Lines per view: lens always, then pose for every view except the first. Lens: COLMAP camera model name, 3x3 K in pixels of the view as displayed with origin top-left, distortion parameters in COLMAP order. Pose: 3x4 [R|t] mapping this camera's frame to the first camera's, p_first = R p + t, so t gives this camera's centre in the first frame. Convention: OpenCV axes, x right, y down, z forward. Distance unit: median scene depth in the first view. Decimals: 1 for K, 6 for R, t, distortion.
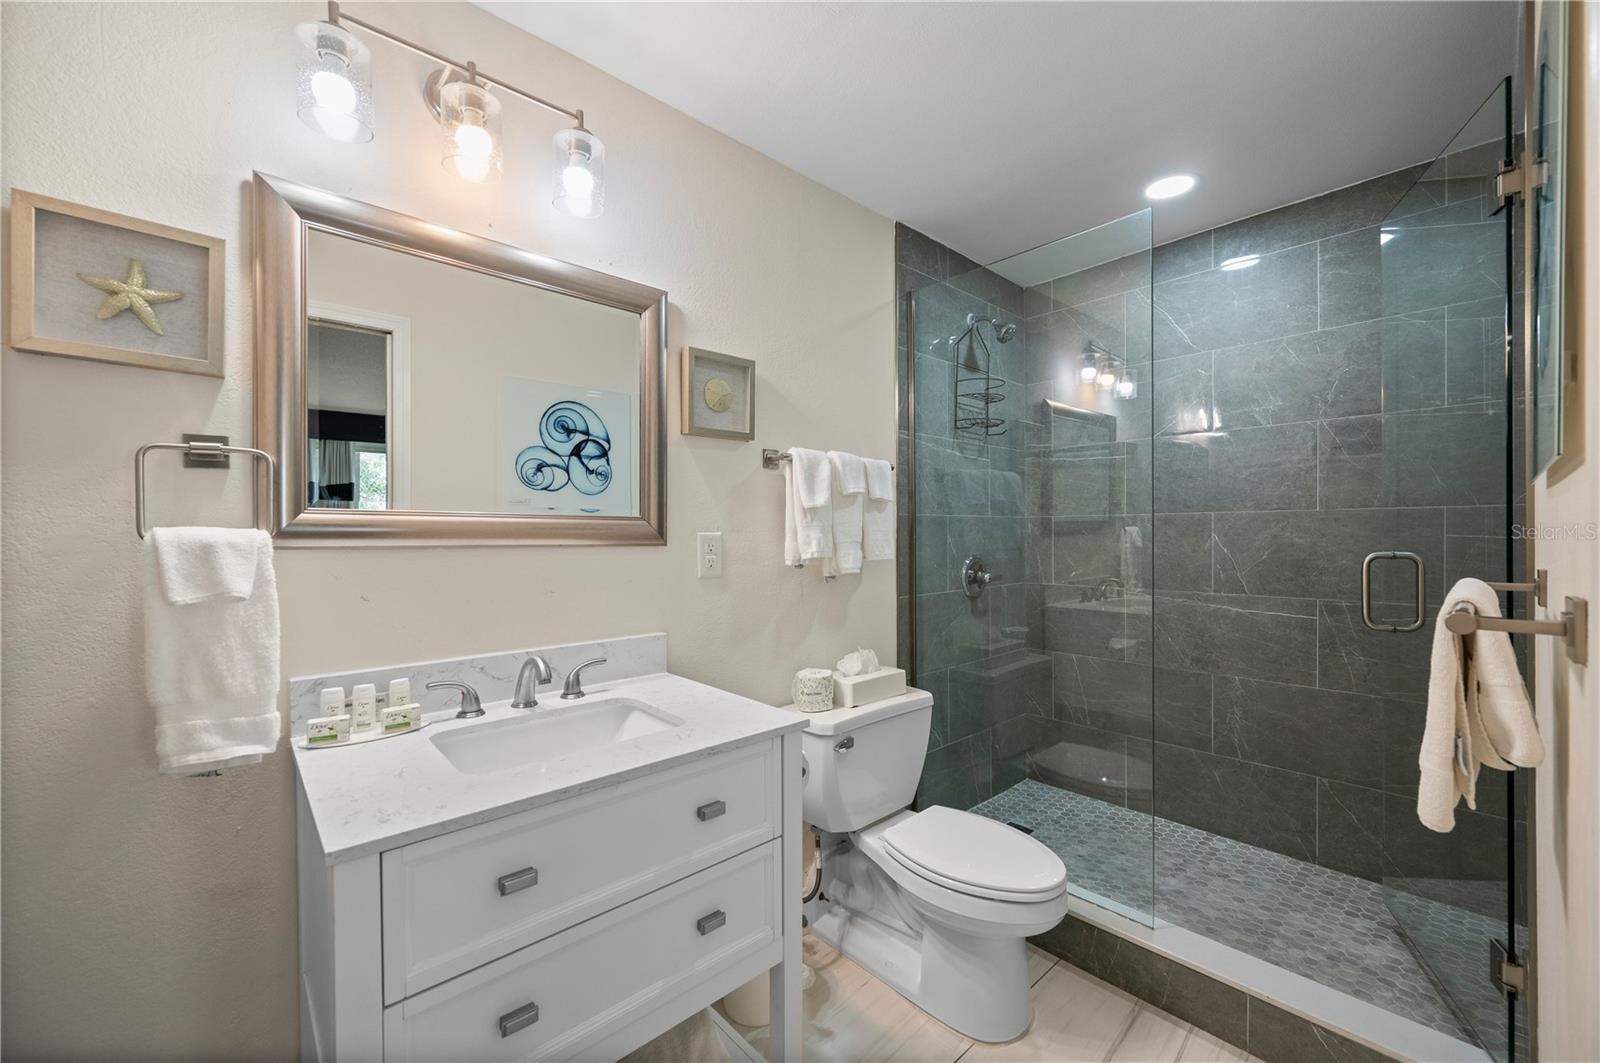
lens RADIAL K [[637.6, 0, 800.0], [0, 637.6, 531.5], [0, 0, 1]] dist [0.000774, 0.000212]
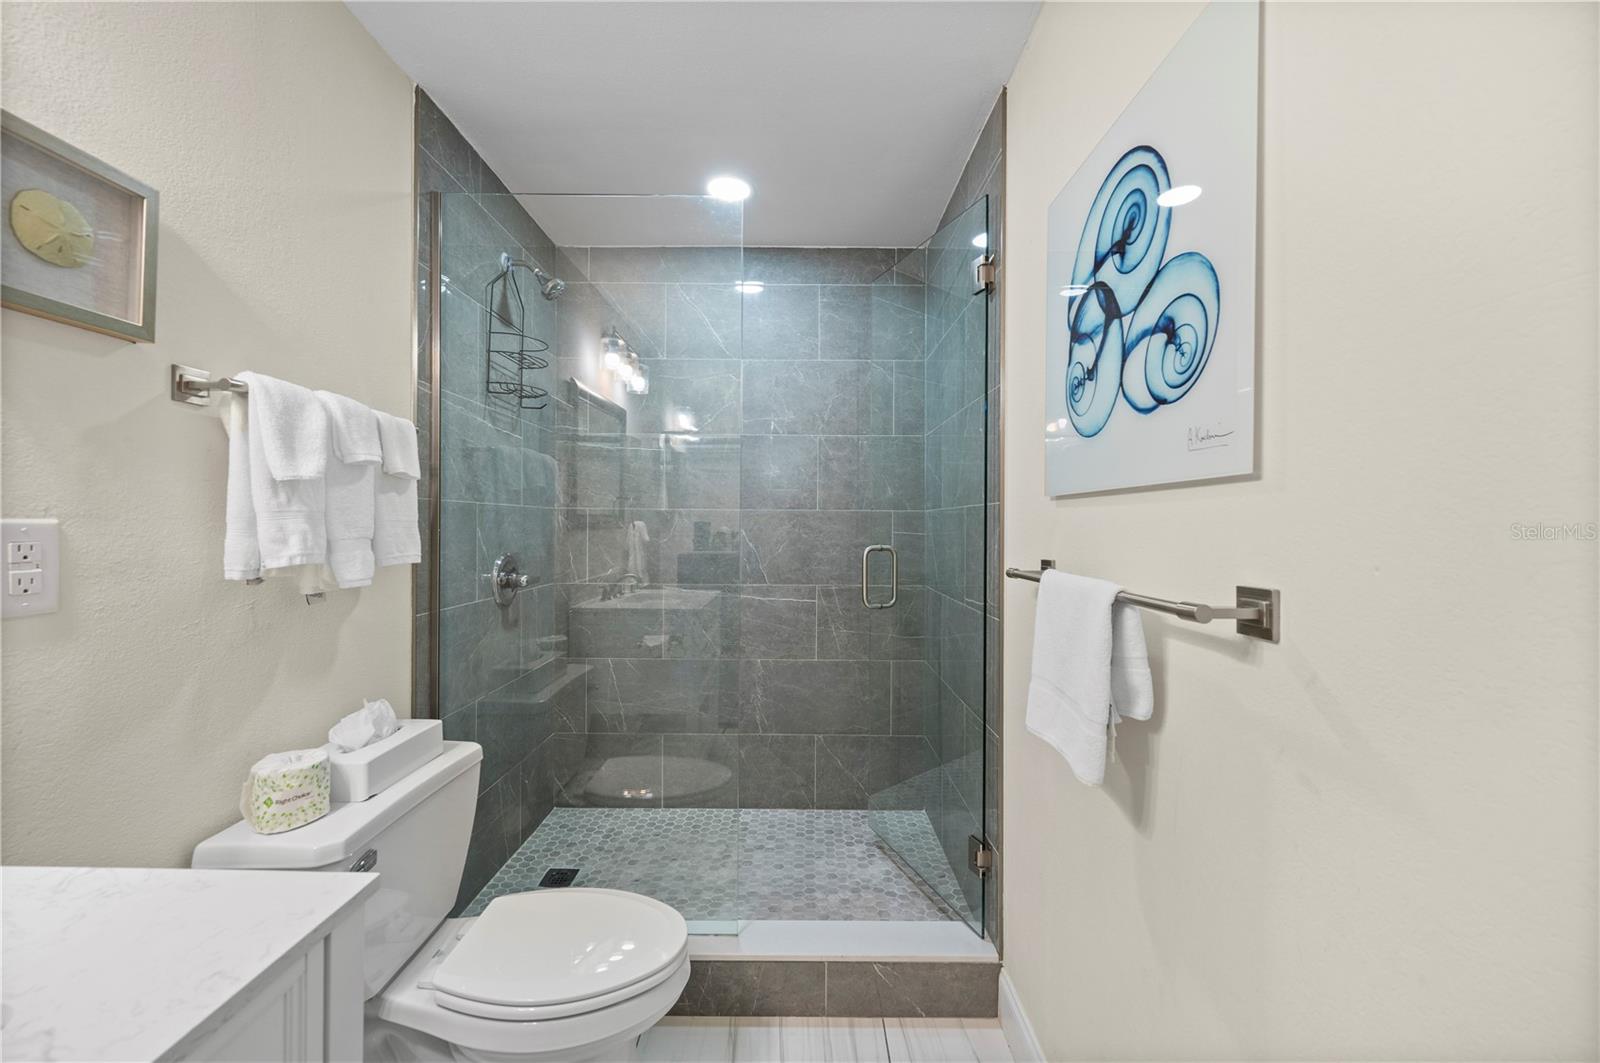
lens RADIAL K [[634.2, 0, 802.5], [0, 634.2, 525.4], [0, 0, 1]] dist [0.000920, 0.000051]
pose [[0.673163, 0.012715, 0.739384, -0.083013], [-0.013959, 0.999893, -0.004486, 0.000328], [-0.739362, -0.007301, 0.673269, 0.223349]]
